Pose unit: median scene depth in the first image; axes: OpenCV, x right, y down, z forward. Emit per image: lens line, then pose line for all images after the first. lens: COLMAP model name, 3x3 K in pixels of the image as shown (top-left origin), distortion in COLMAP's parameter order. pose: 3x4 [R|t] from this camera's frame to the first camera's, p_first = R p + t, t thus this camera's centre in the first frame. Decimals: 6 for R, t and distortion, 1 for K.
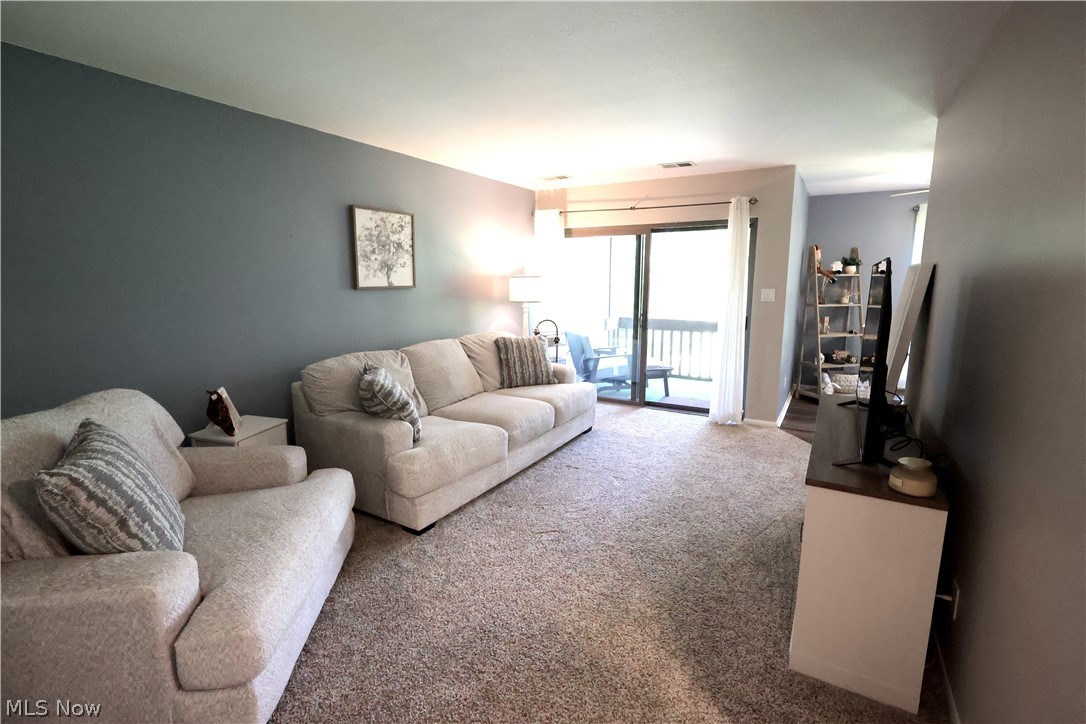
lens RADIAL K [[502.7, 0, 544.9], [0, 502.7, 362.6], [0, 0, 1]] dist [0.000719, 0.000003]
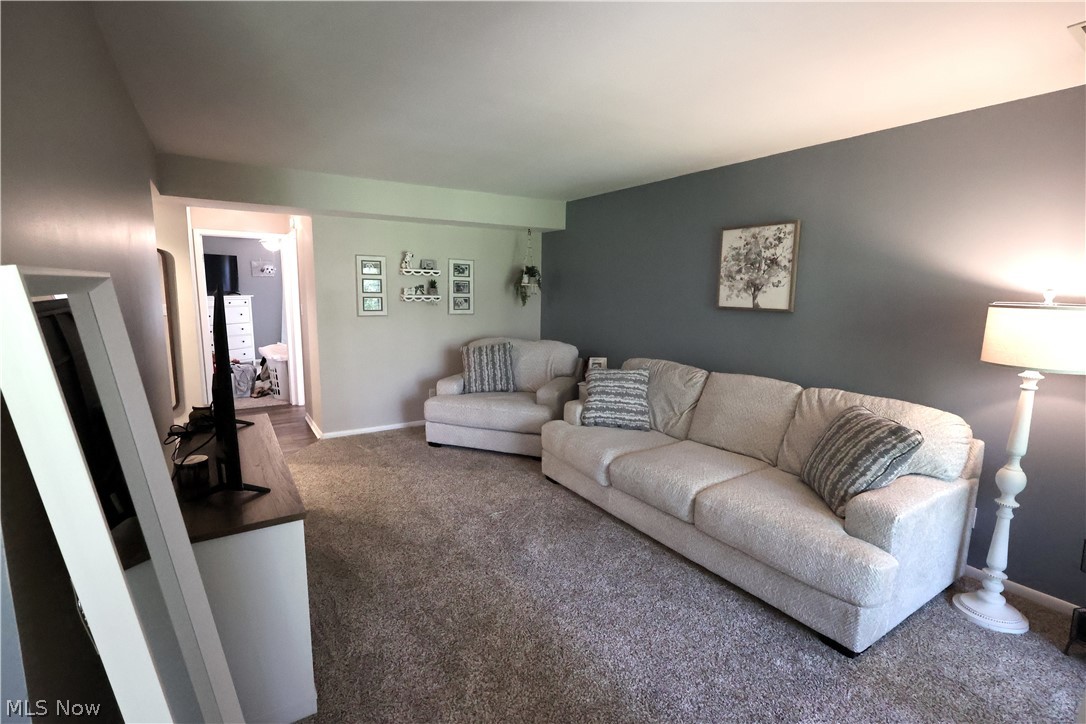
lens RADIAL K [[502.7, 0, 546.0], [0, 502.7, 359.3], [0, 0, 1]] dist [0.000719, 0.000003]
pose [[-0.466181, 0.115484, -0.877120, 0.681405], [-0.168189, 0.961793, 0.216023, -0.199053], [0.868555, 0.248227, -0.428947, 1.105981]]
